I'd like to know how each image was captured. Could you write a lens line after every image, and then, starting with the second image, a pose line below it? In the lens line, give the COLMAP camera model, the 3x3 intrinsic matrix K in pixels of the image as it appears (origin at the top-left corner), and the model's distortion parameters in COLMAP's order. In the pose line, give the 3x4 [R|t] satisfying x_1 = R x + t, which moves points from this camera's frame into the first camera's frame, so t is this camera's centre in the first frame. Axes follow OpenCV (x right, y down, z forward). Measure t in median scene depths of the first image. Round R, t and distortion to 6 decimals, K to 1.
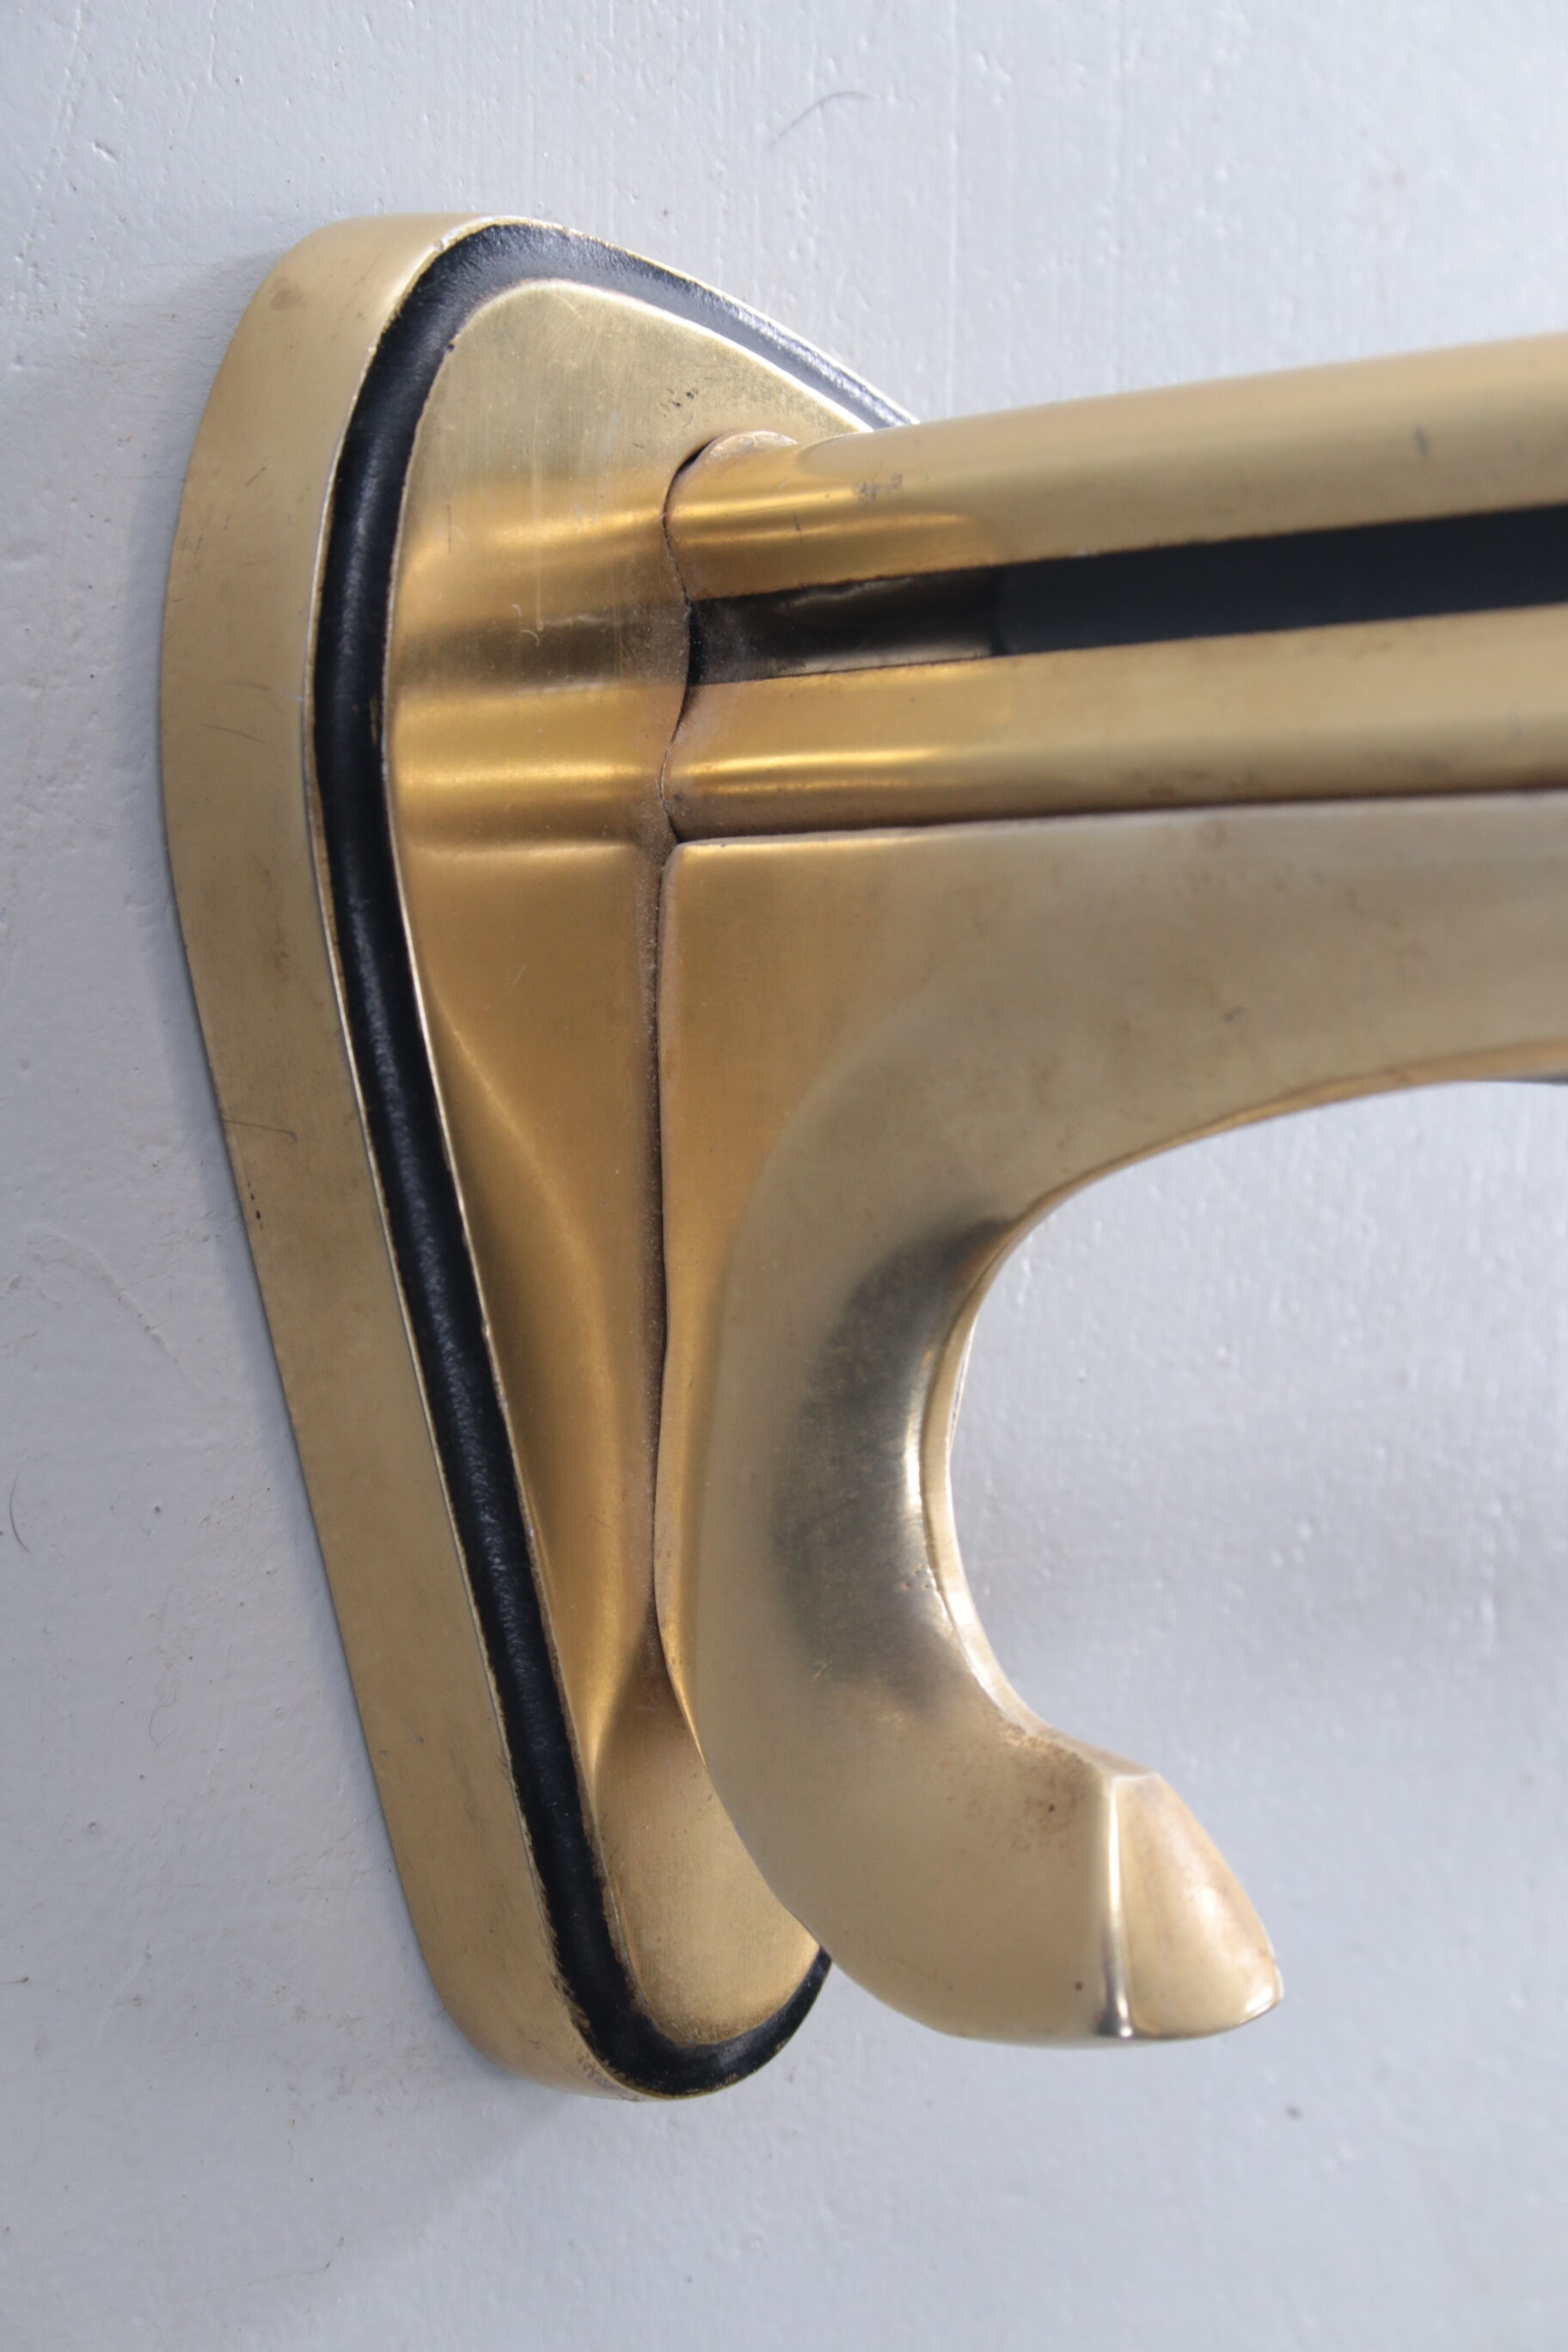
lens RADIAL K [[5303.0, 0, 783.2], [0, 5303.0, 1177.8], [0, 0, 1]] dist [0.106830, 0.000000]
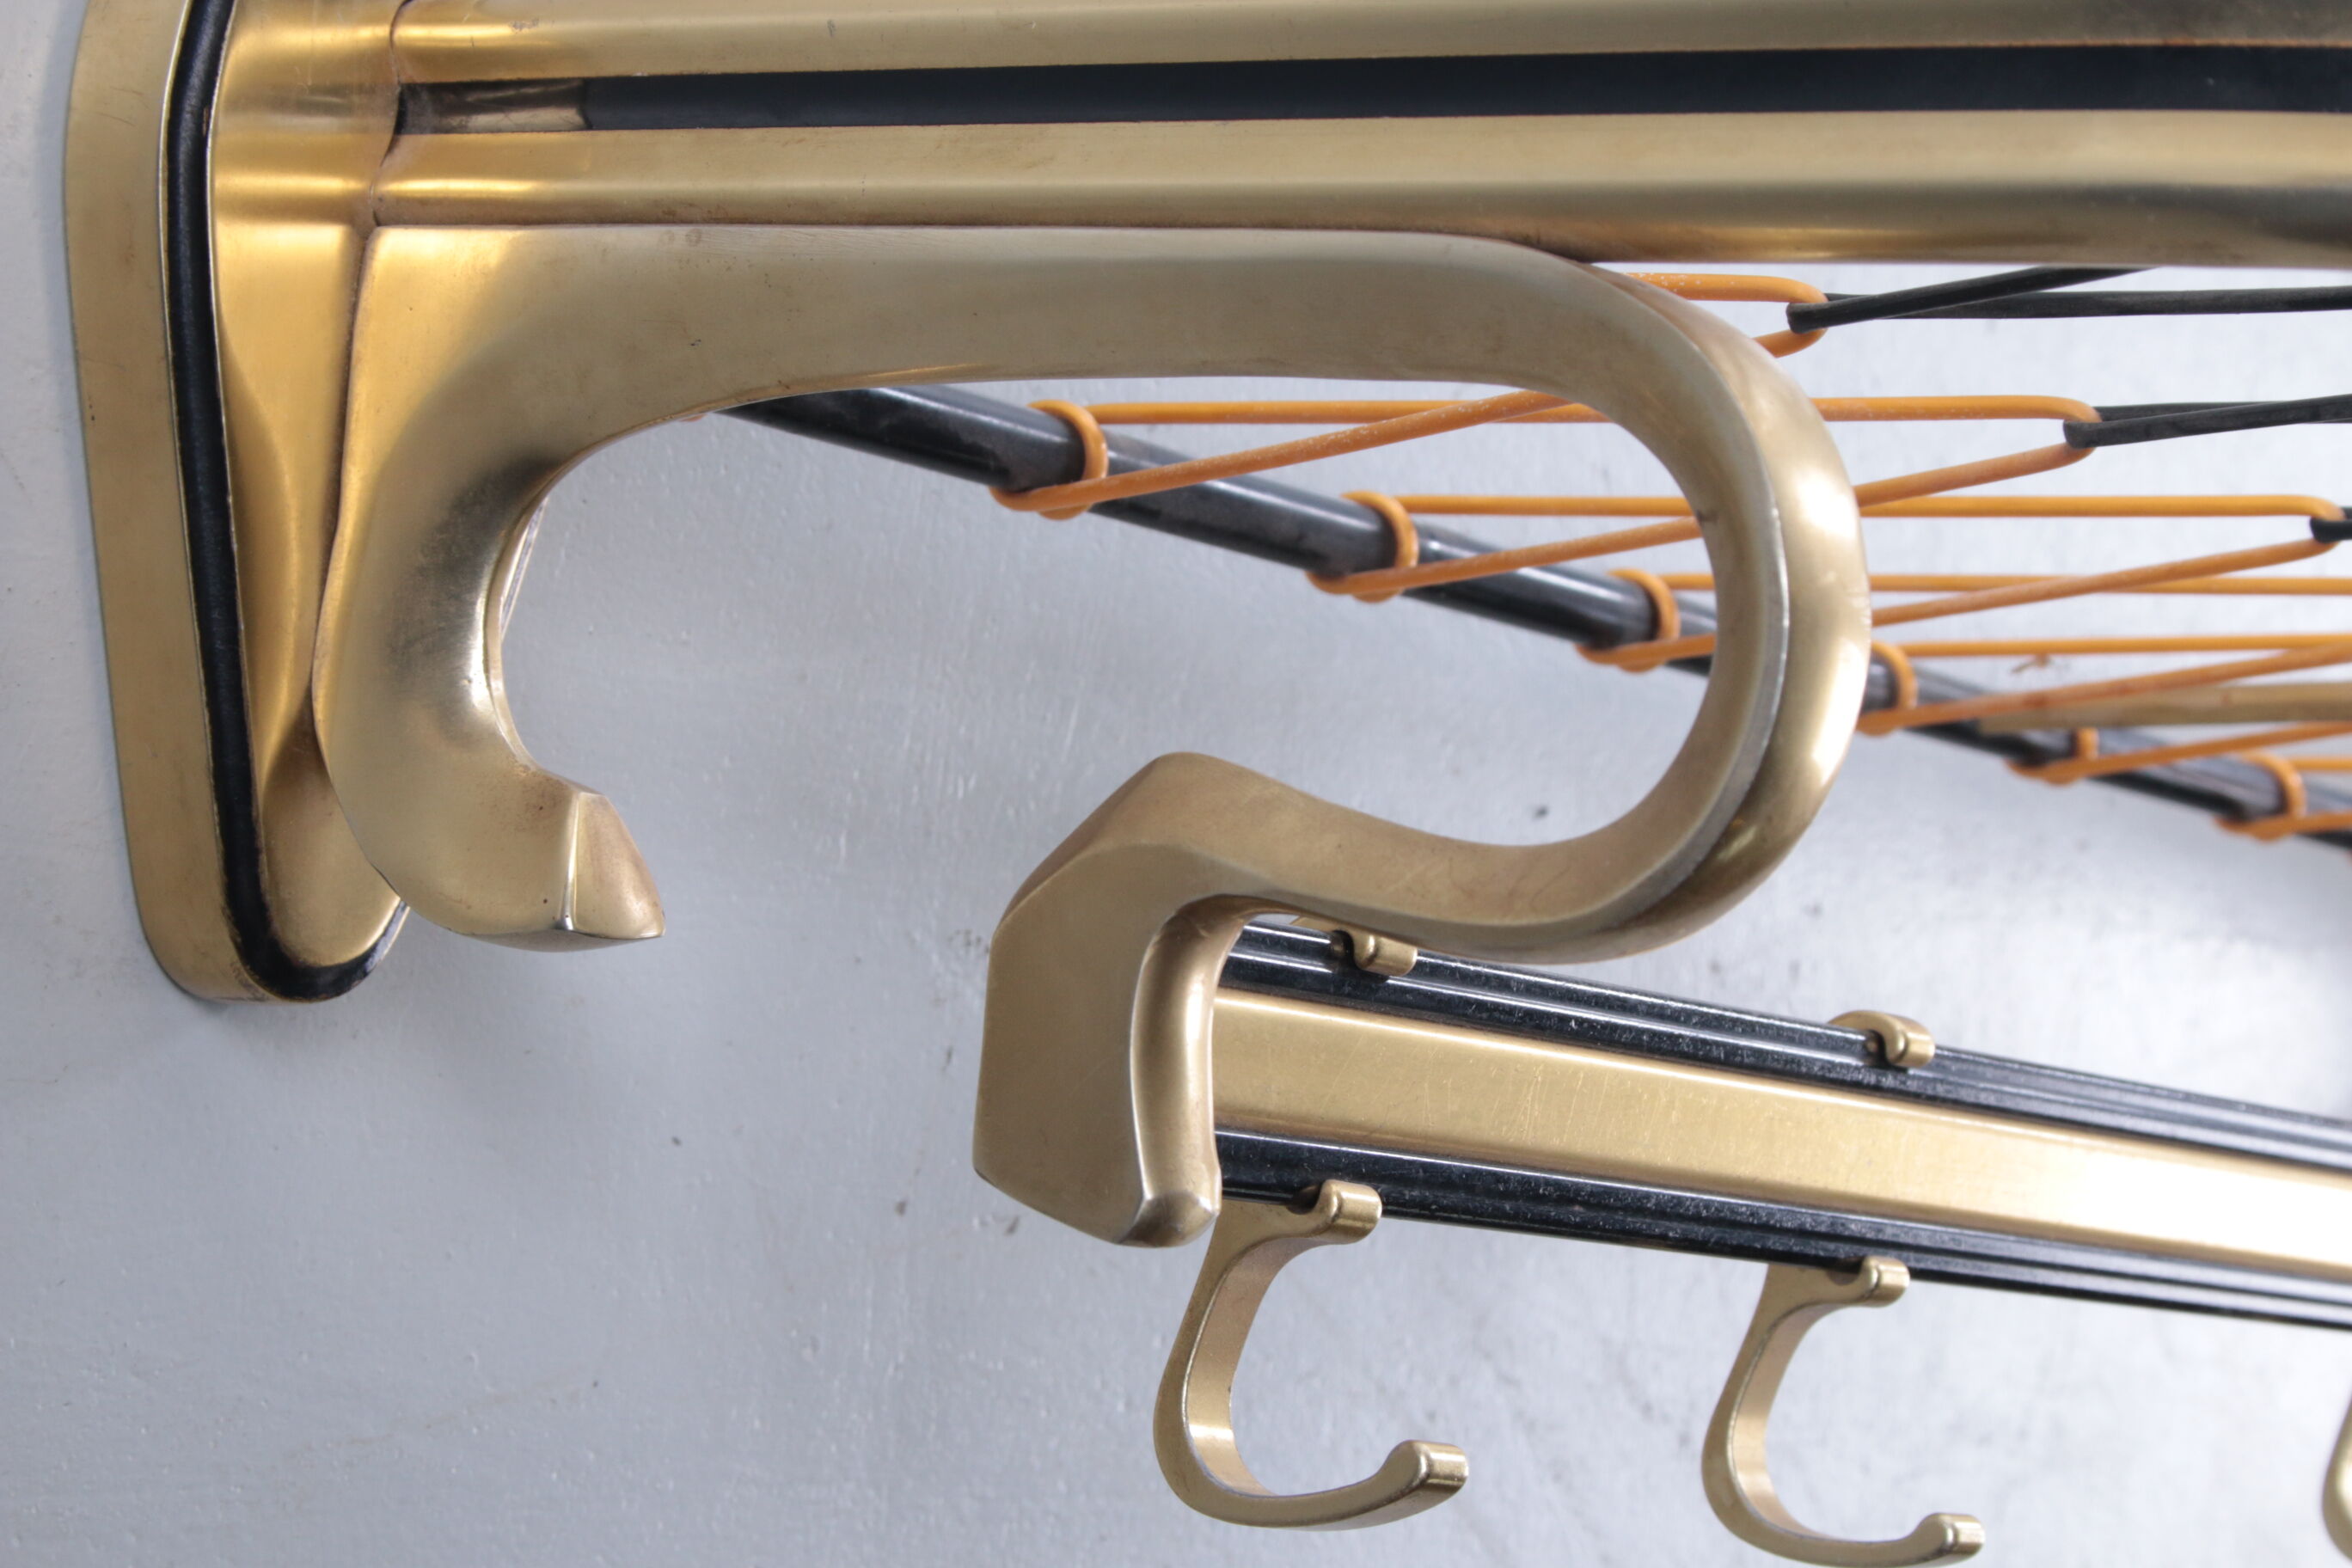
lens RADIAL K [[5671.0, 0, 1180.6], [0, 5671.0, 785.5], [0, 0, 1]] dist [0.133122, 0.000000]
pose [[0.983297, 0.111771, 0.143646, -0.009248], [-0.105335, 0.993093, -0.051677, 0.173390], [-0.148430, 0.035683, 0.988279, -0.773357]]
